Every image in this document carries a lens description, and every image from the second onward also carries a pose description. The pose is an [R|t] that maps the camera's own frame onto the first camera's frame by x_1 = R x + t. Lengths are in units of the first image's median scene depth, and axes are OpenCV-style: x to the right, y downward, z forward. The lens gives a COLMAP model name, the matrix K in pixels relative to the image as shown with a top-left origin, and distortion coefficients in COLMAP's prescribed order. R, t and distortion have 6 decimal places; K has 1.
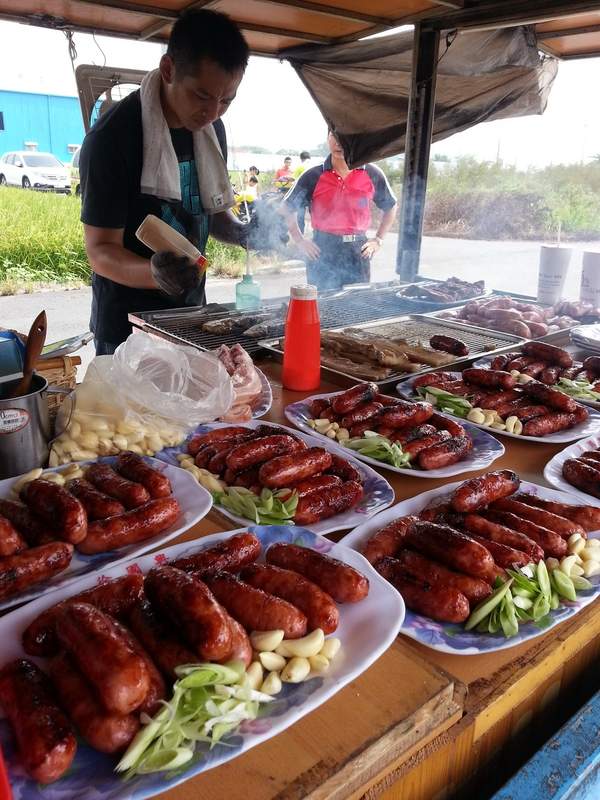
lens RADIAL K [[639.9, 0, 301.0], [0, 639.9, 388.4], [0, 0, 1]] dist [0.083534, -0.139641]
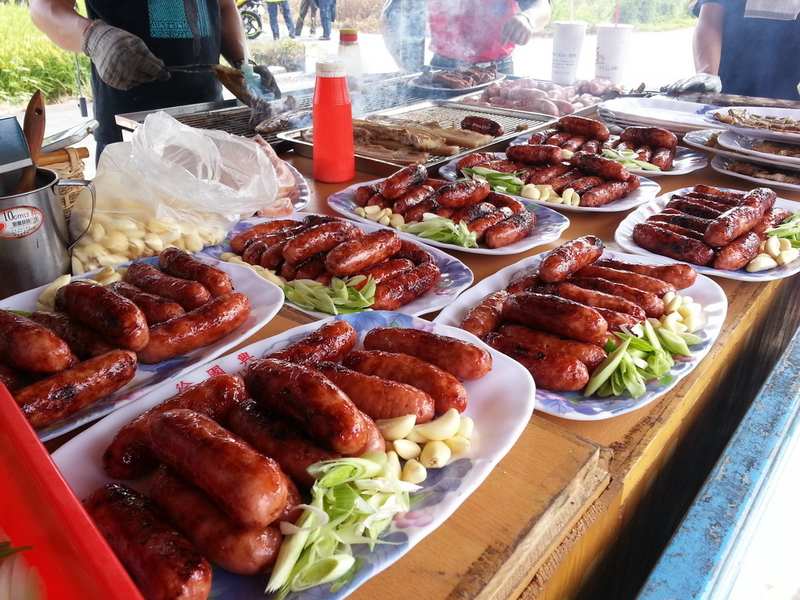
lens RADIAL K [[640.4, 0, 382.9], [0, 640.4, 288.0], [0, 0, 1]] dist [0.130484, -0.282662]
pose [[0.986516, -0.088509, 0.137669, -0.123930], [0.070323, 0.988782, 0.131774, 0.061356], [-0.147788, -0.120316, 0.981674, 0.119212]]
